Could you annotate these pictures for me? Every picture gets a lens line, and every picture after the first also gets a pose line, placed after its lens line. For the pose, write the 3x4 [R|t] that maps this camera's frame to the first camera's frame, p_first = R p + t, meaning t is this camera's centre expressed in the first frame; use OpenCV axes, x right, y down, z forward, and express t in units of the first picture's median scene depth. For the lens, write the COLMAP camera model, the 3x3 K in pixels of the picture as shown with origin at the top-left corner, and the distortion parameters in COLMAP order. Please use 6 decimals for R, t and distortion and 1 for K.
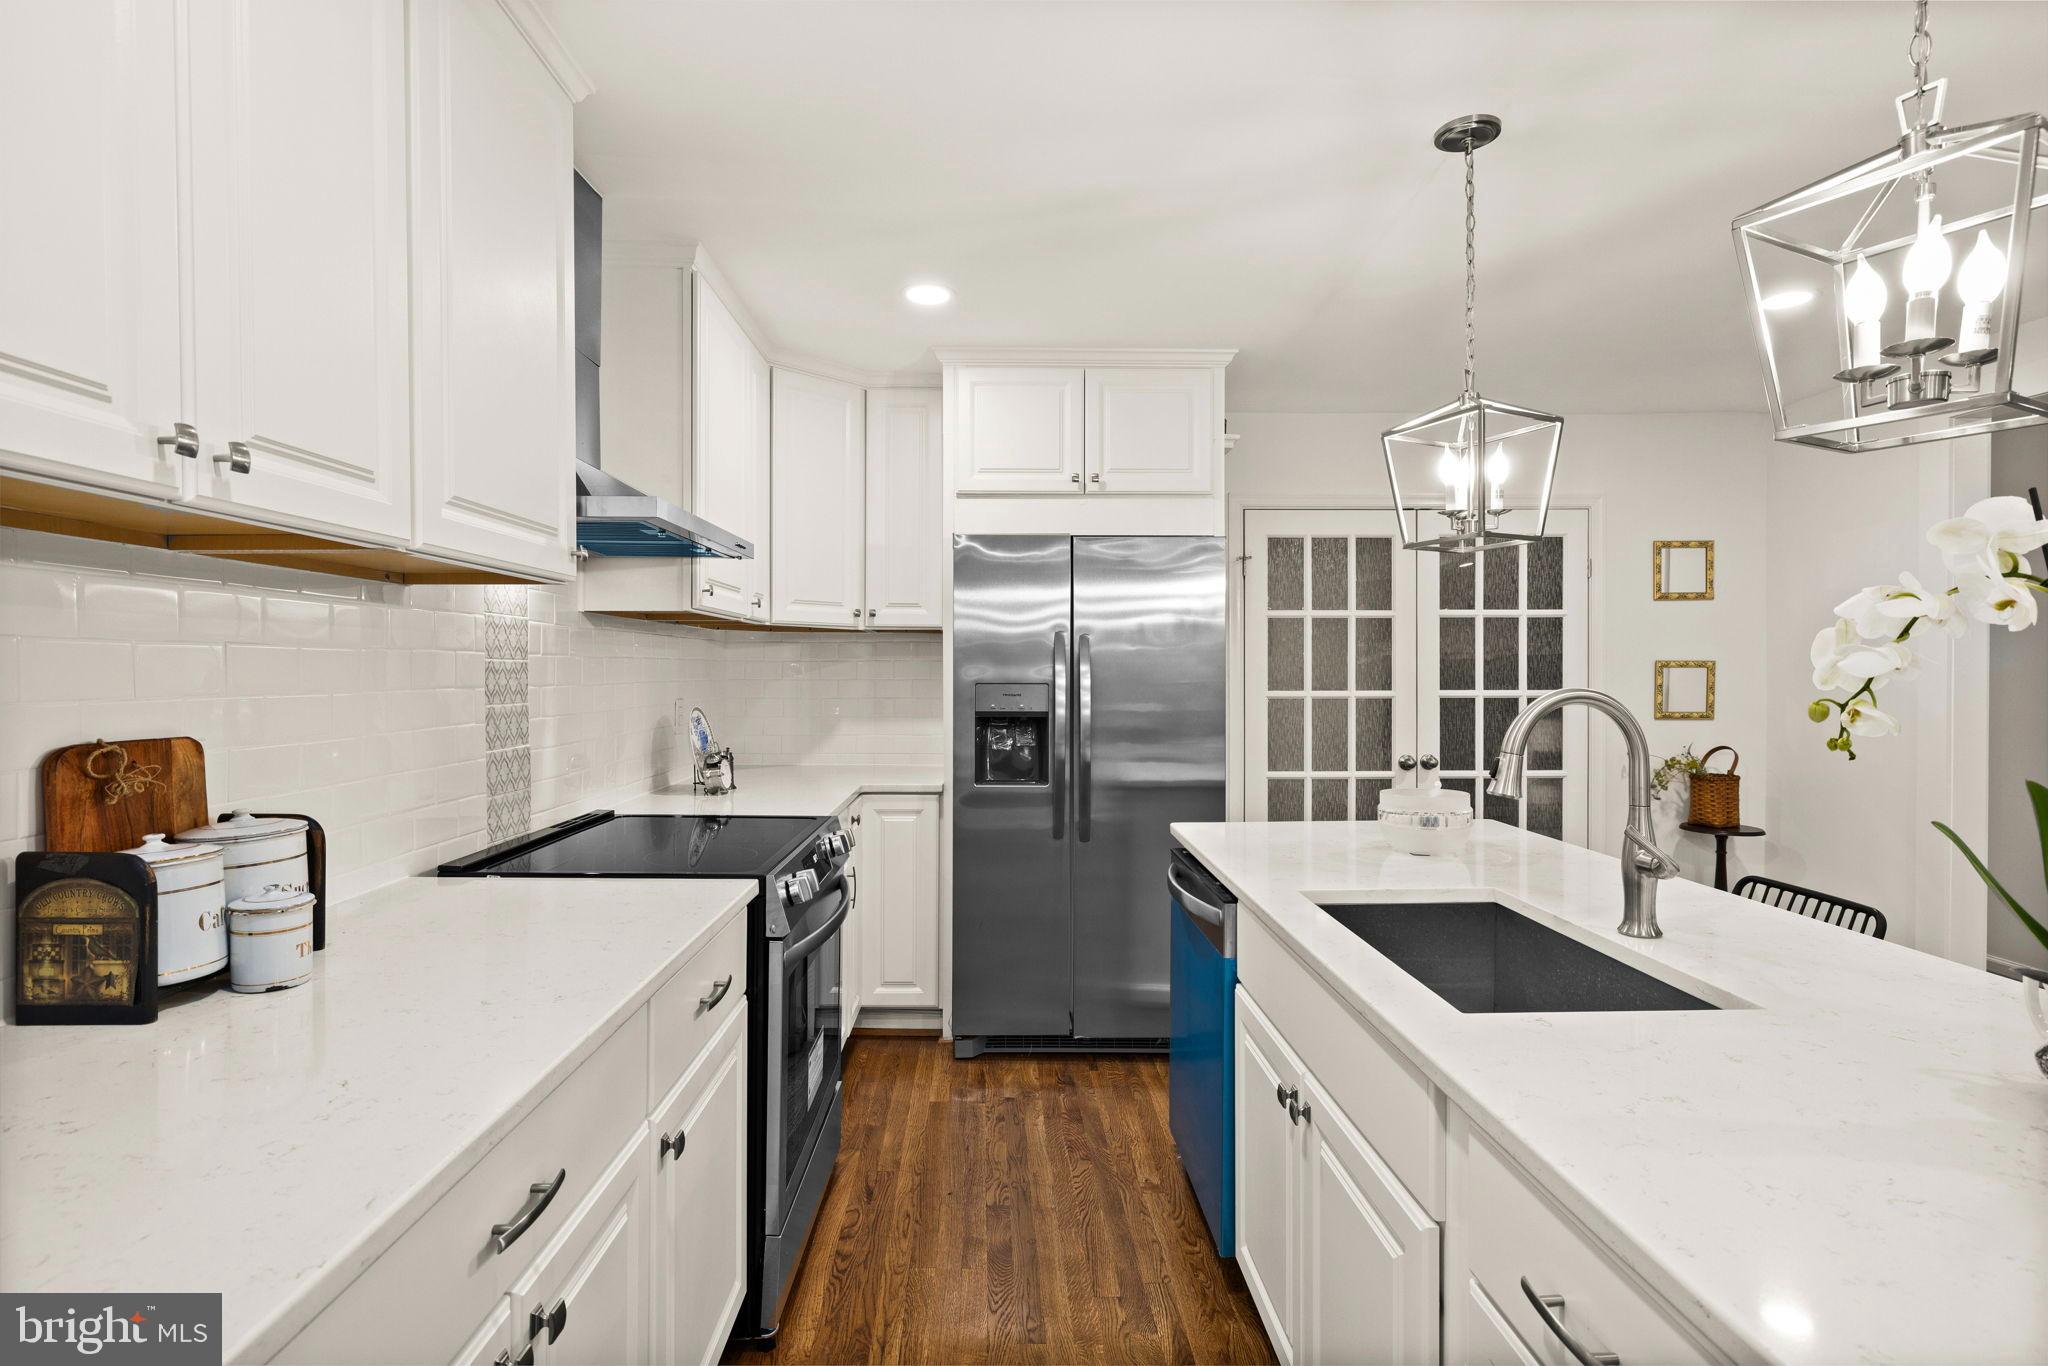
lens RADIAL K [[993.6, 0, 1017.2], [0, 993.6, 668.0], [0, 0, 1]] dist [-0.004566, 0.000305]
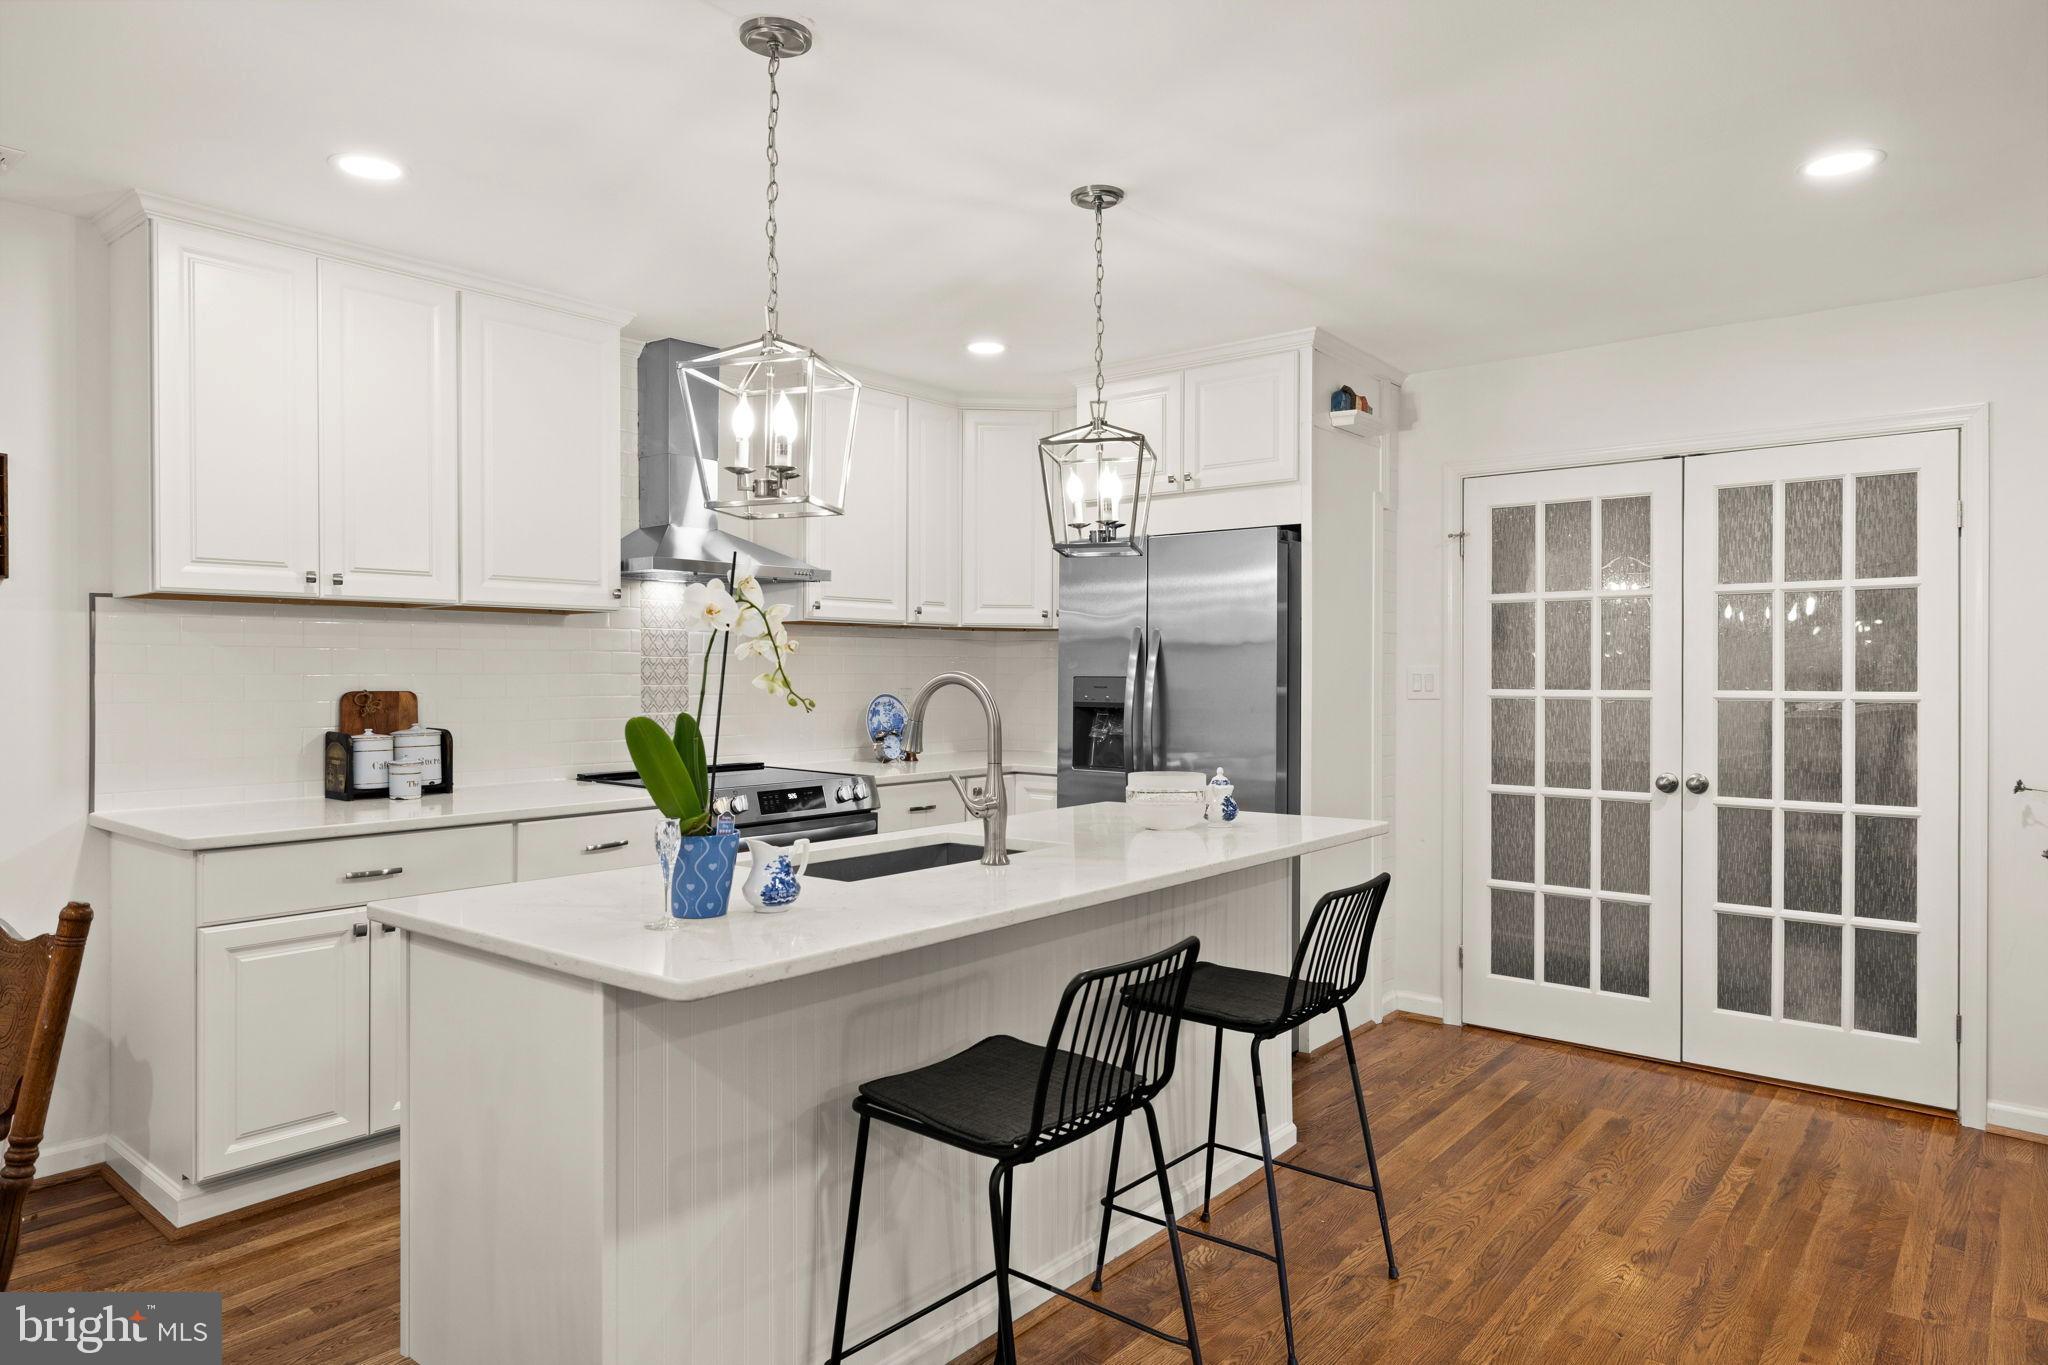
lens RADIAL K [[1272.6, 0, 1024.8], [0, 1272.6, 675.3], [0, 0, 1]] dist [-0.000493, 0.000054]
pose [[0.758036, 0.001863, -0.652211, 0.841353], [0.000028, 0.999996, 0.002890, 0.010194], [0.652213, -0.002209, 0.758032, -0.109436]]
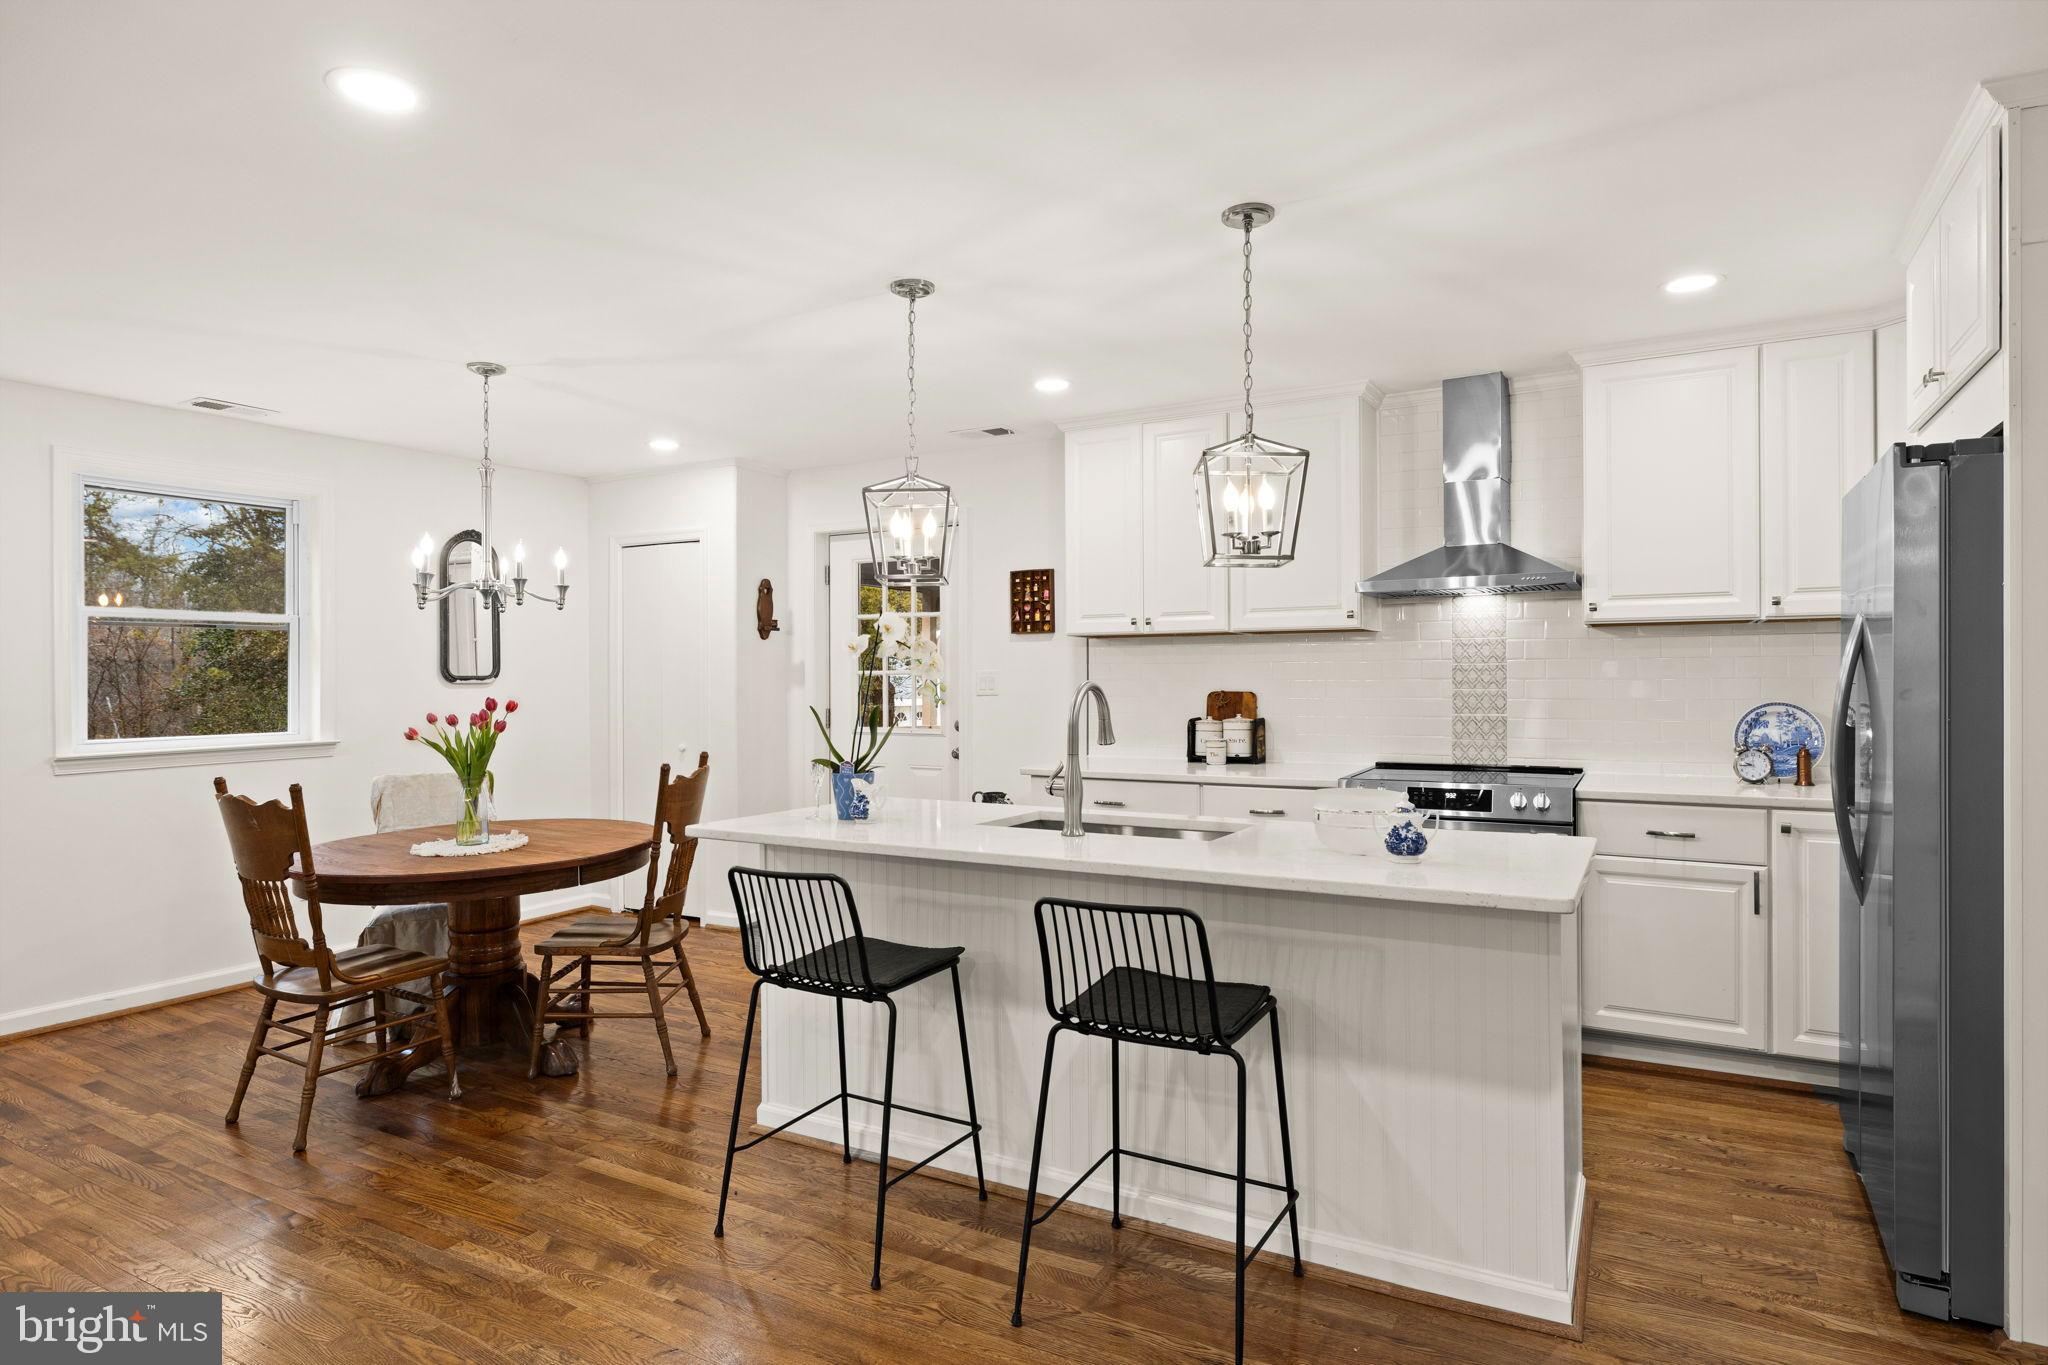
lens RADIAL K [[1124.6, 0, 1021.8], [0, 1124.6, 681.6], [0, 0, 1]] dist [0.000324, -0.000596]
pose [[-0.515882, 0.008573, -0.856617, 1.079640], [0.007336, 0.999957, 0.005589, 0.004265], [0.856628, -0.003401, -0.515923, 0.902740]]
